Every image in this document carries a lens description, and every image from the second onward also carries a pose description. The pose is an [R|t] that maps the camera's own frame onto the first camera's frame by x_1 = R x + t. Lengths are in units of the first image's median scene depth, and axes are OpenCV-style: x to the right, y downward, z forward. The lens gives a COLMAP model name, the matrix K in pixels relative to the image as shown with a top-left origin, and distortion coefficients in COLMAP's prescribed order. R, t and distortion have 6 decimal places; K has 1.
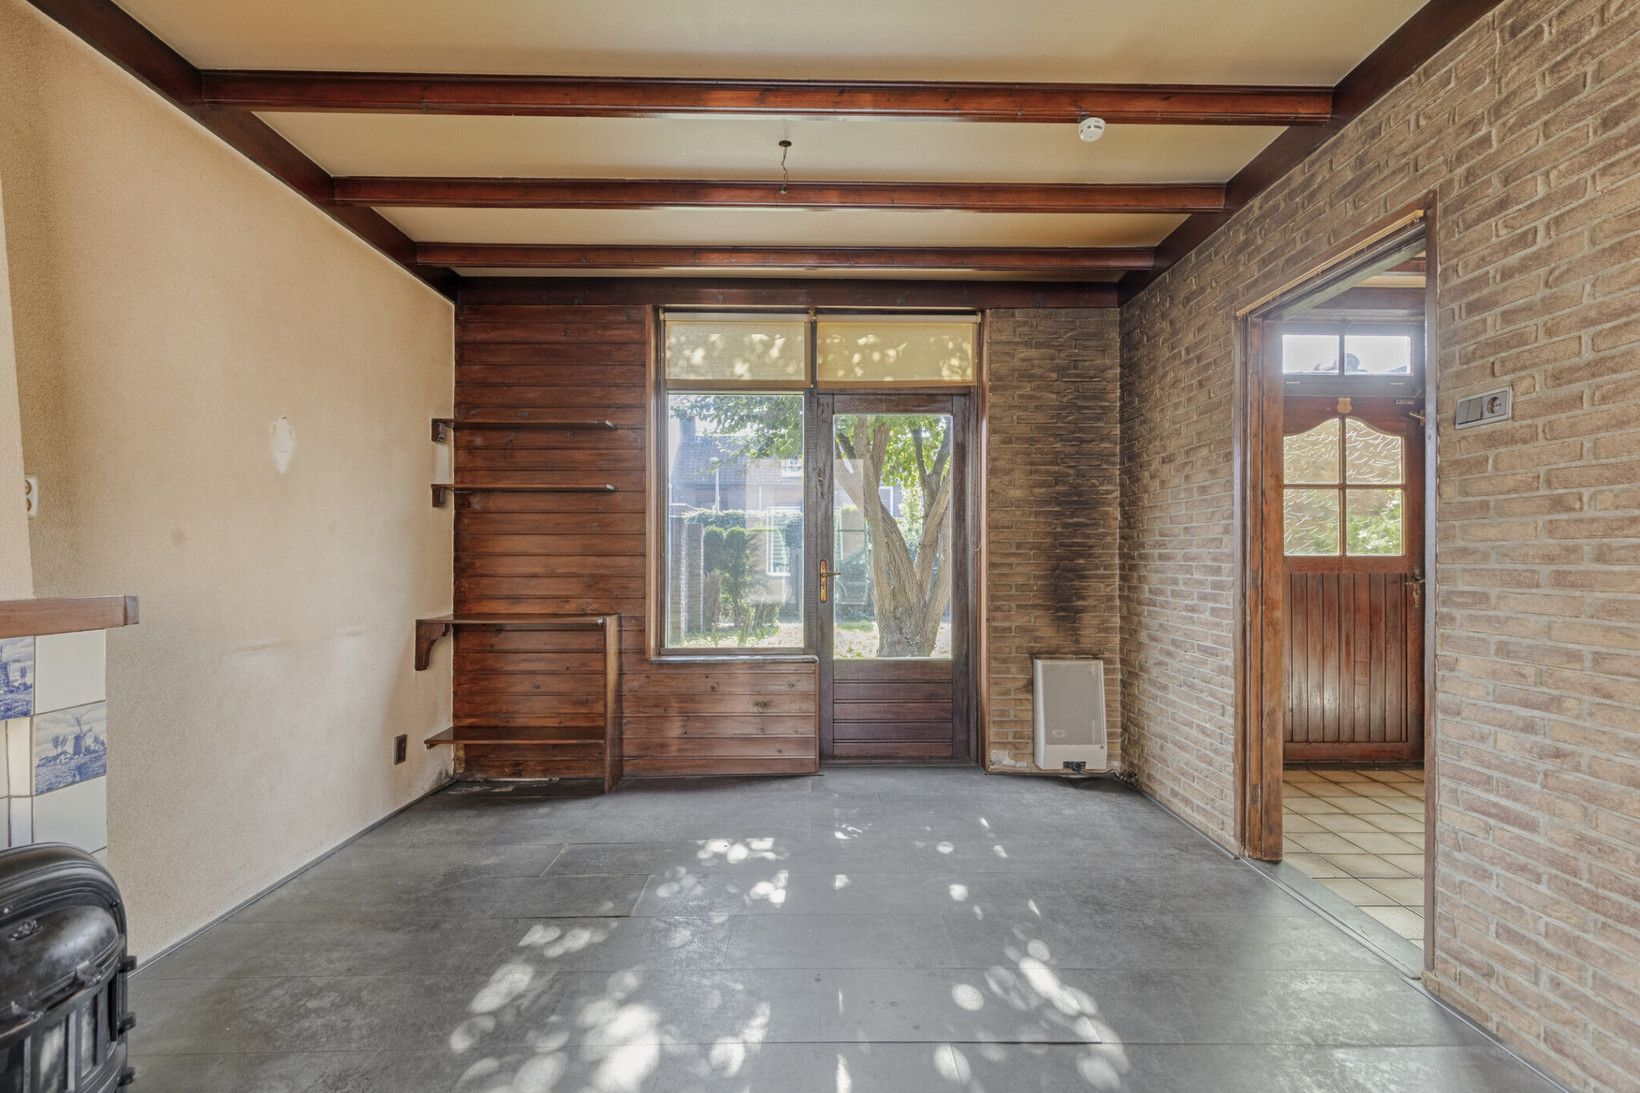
lens RADIAL K [[803.1, 0, 818.6], [0, 803.1, 558.7], [0, 0, 1]] dist [0.000188, 0.000430]
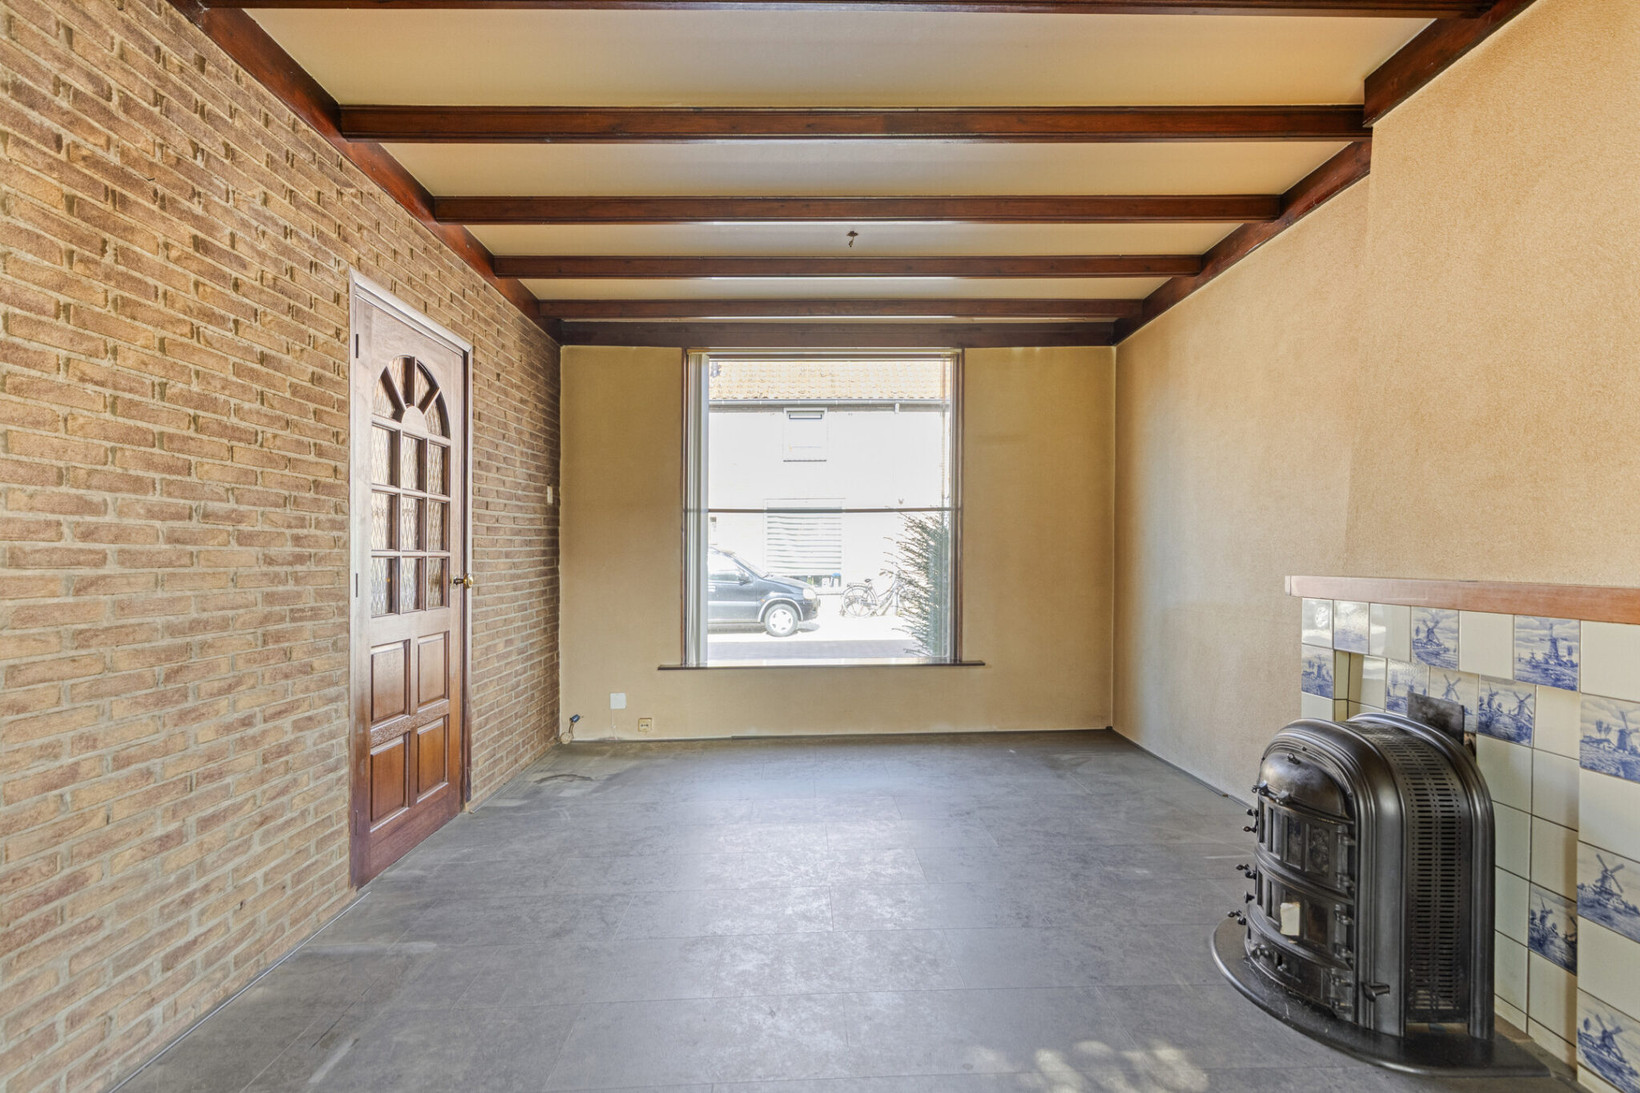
lens RADIAL K [[803.1, 0, 818.6], [0, 803.1, 558.7], [0, 0, 1]] dist [0.000188, 0.000430]
pose [[-0.999915, 0.009046, -0.009380, 0.027780], [0.009021, 0.999956, 0.002709, 0.000325], [0.009404, 0.002624, -0.999952, 0.907678]]
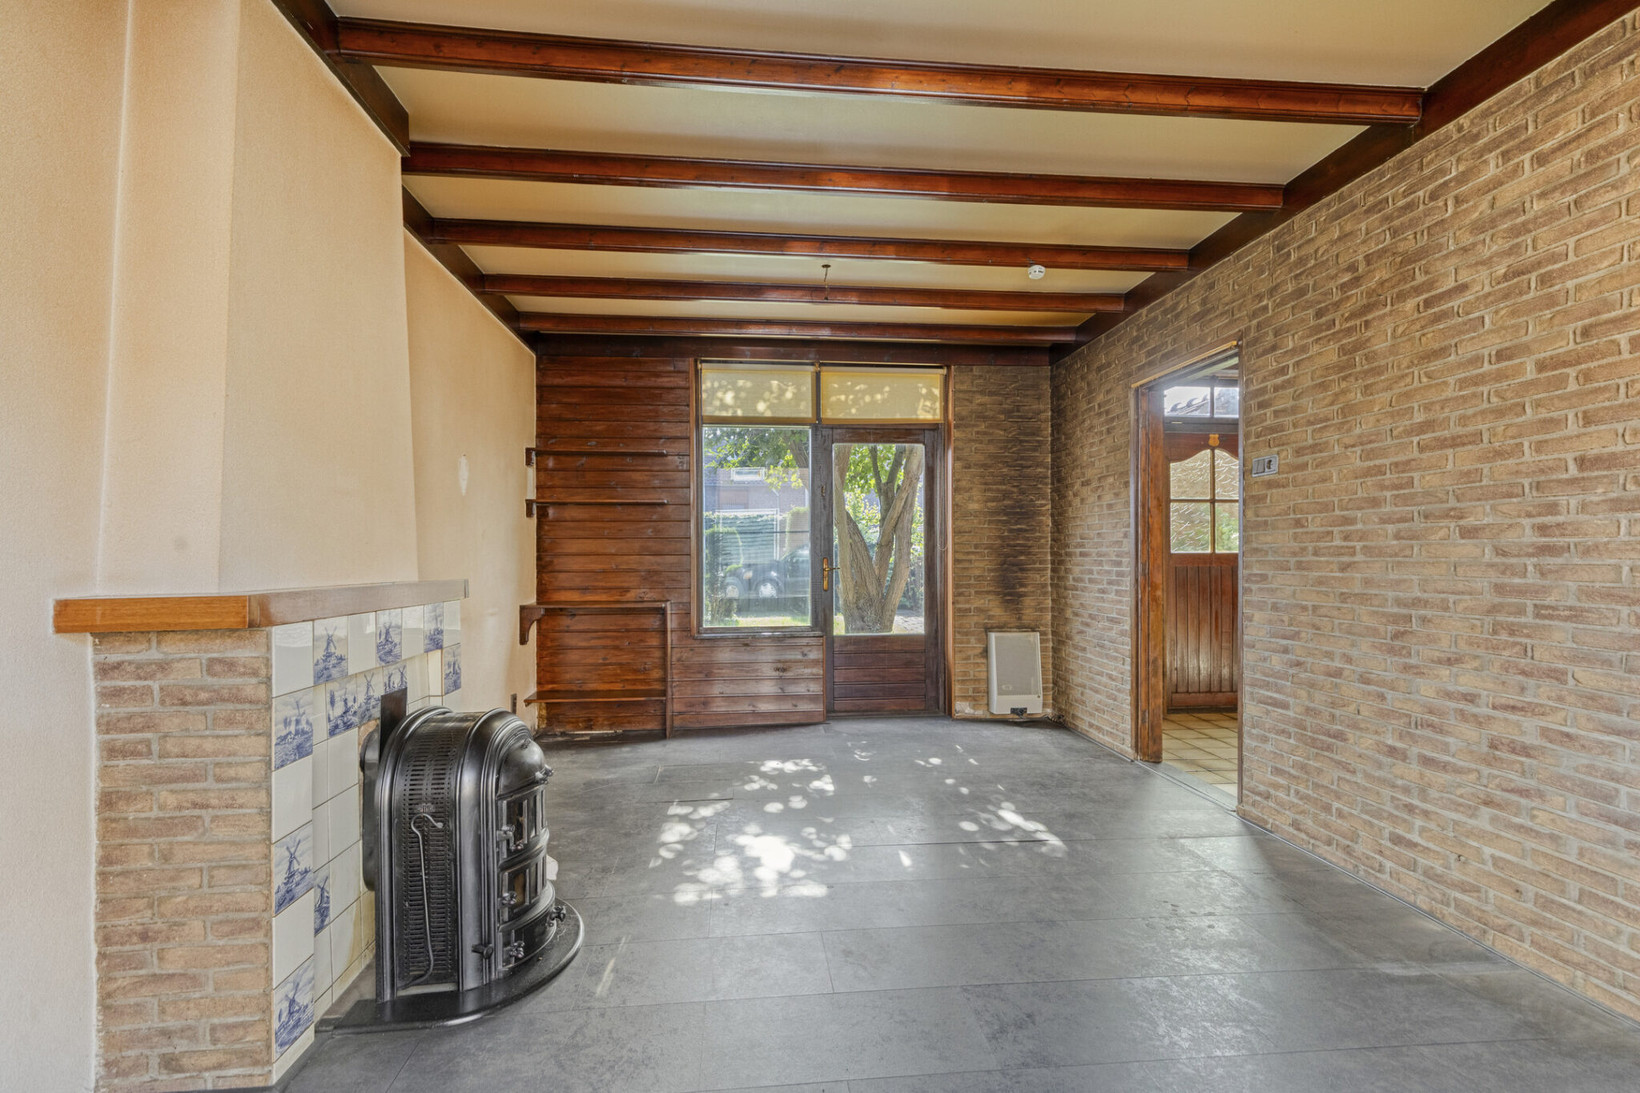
lens RADIAL K [[789.2, 0, 821.3], [0, 789.2, 561.5], [0, 0, 1]] dist [-0.000189, 0.000012]
pose [[0.996292, -0.004678, 0.085907, -0.139934], [0.004271, 0.999979, 0.004920, 0.001774], [-0.085928, -0.004535, 0.996291, -0.323549]]
